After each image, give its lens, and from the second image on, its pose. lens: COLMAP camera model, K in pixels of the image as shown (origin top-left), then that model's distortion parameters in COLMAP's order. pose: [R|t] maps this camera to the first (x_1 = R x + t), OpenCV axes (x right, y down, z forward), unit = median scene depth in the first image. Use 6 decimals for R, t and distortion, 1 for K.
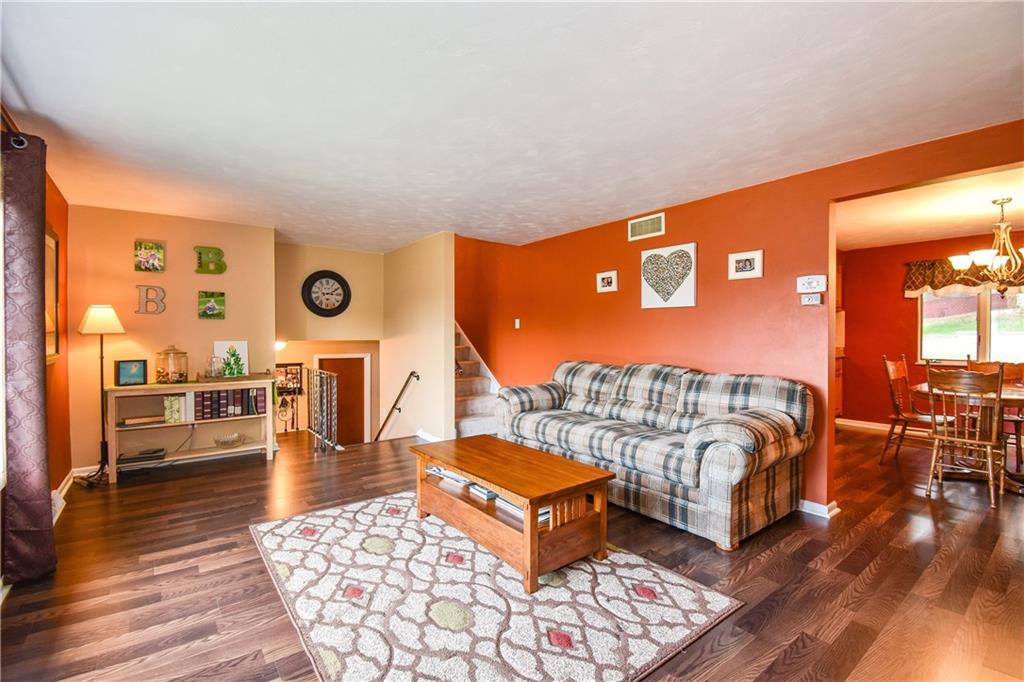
lens RADIAL K [[458.1, 0, 518.6], [0, 458.1, 339.3], [0, 0, 1]] dist [0.000704, -0.016233]
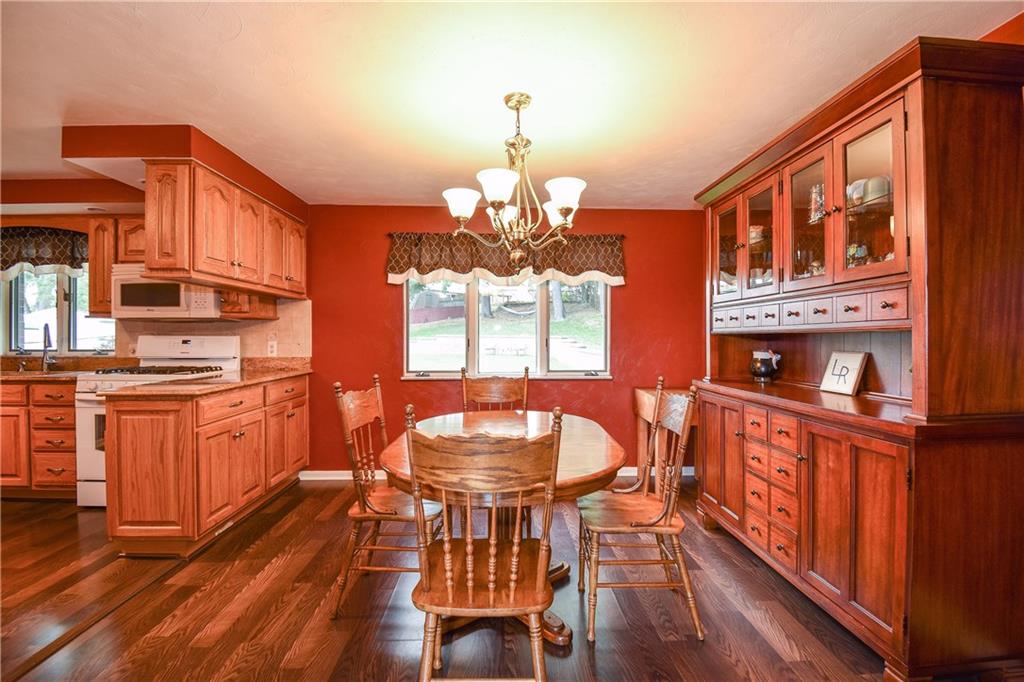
lens RADIAL K [[458.1, 0, 518.6], [0, 458.1, 339.3], [0, 0, 1]] dist [0.000704, -0.016233]
pose [[0.580182, -0.004421, 0.814475, 0.415870], [0.009016, 0.999959, -0.000994, -0.005326], [-0.814437, 0.007920, 0.580198, 0.454334]]
